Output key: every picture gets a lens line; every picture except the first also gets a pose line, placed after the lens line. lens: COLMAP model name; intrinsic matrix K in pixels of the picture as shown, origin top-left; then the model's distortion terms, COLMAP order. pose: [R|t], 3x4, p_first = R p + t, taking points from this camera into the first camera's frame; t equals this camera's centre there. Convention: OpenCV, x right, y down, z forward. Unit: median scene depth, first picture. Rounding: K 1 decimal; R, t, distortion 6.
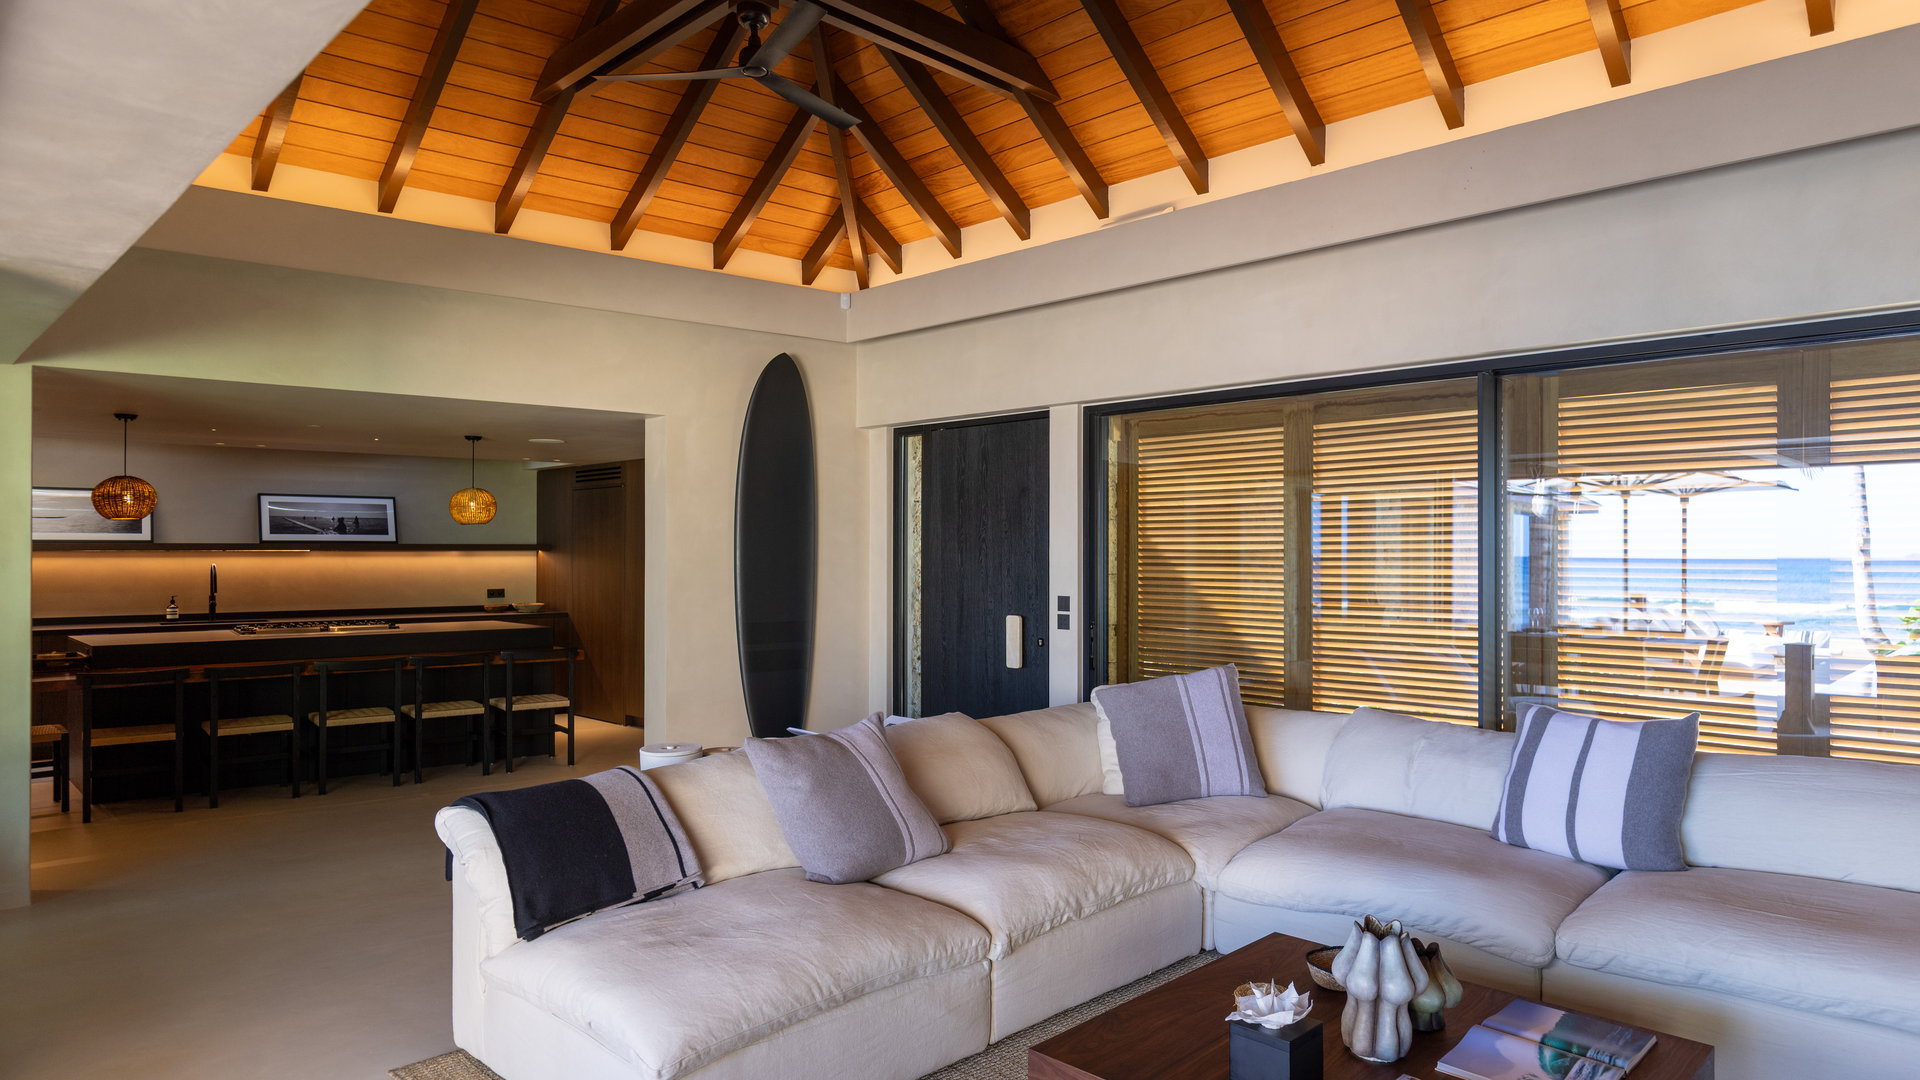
lens RADIAL K [[1129.0, 0, 967.8], [0, 1129.0, 549.2], [0, 0, 1]] dist [0.003248, -0.000293]
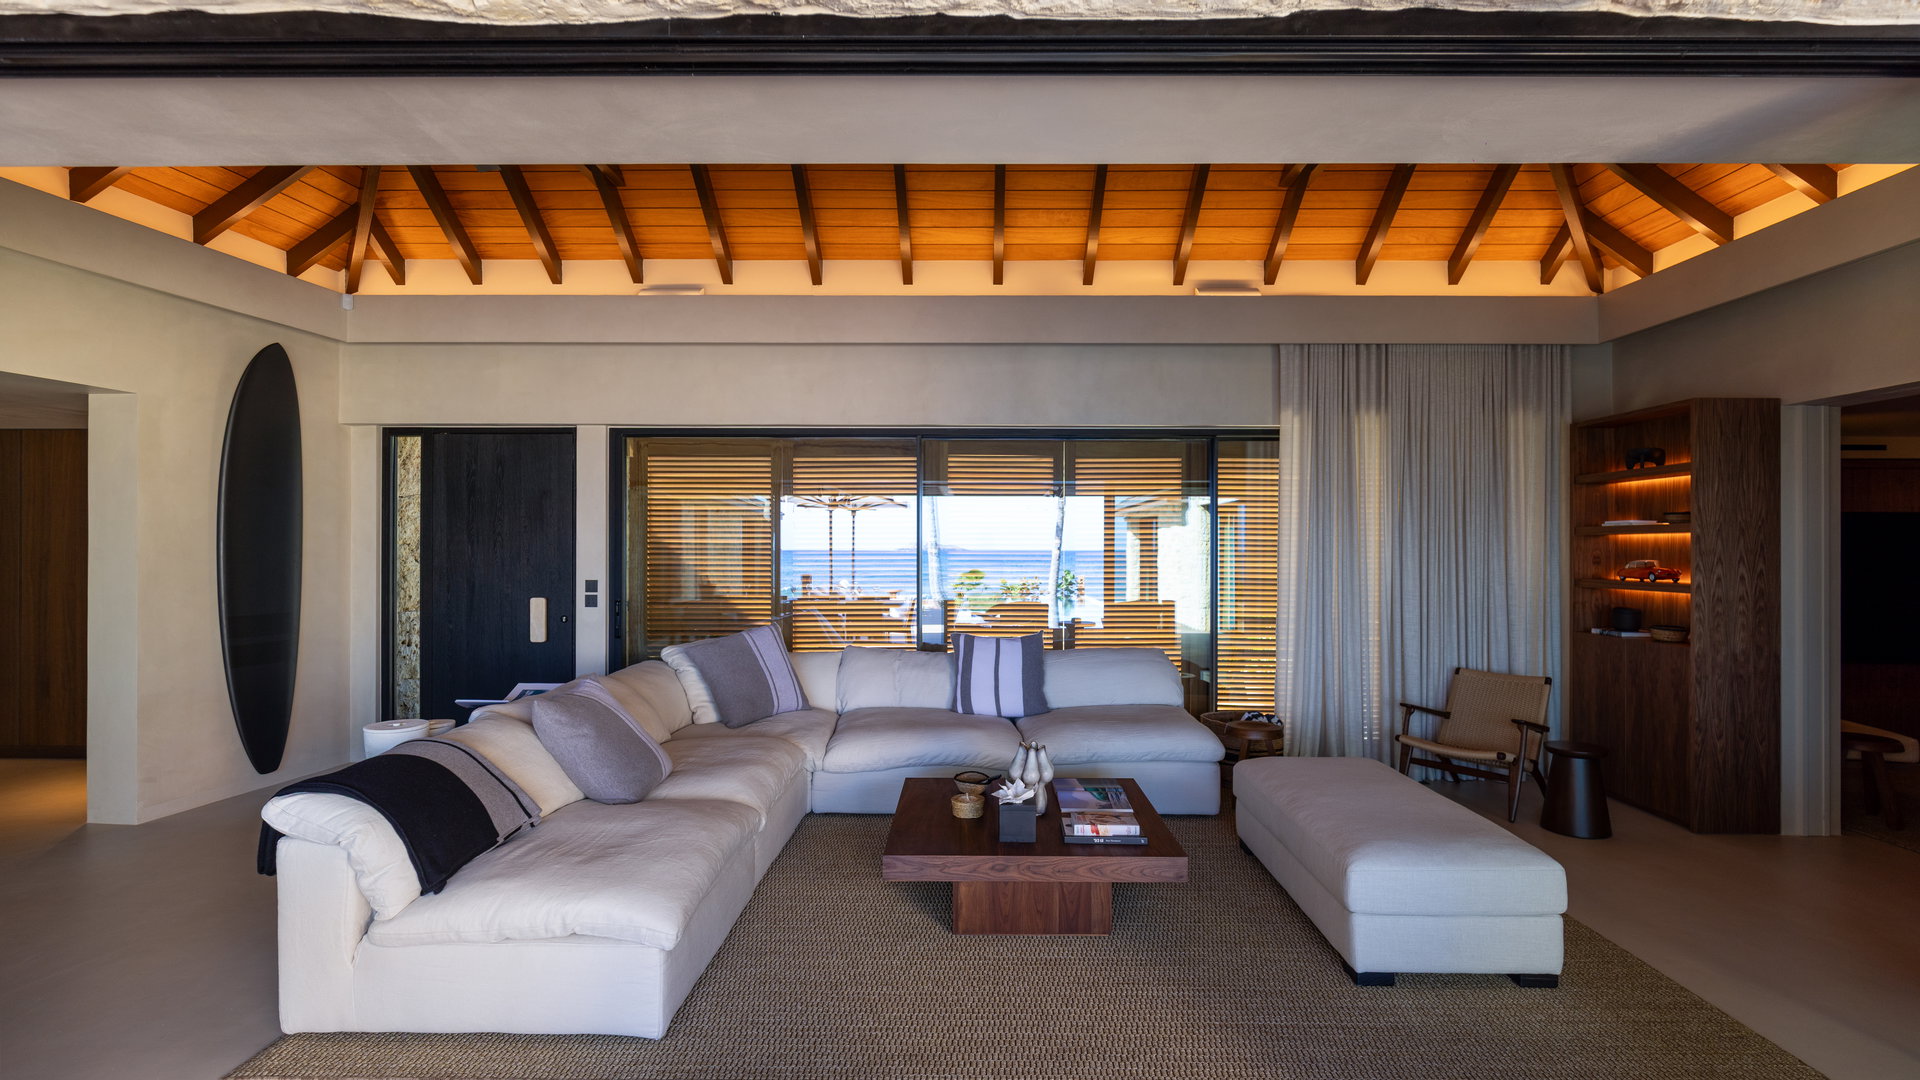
lens RADIAL K [[911.6, 0, 969.1], [0, 911.6, 543.2], [0, 0, 1]] dist [-0.003898, -0.000012]
pose [[0.709481, 0.005327, 0.704705, -0.321741], [-0.003584, 0.999986, -0.003951, 0.003702], [-0.704716, 0.000278, 0.709490, 0.003763]]
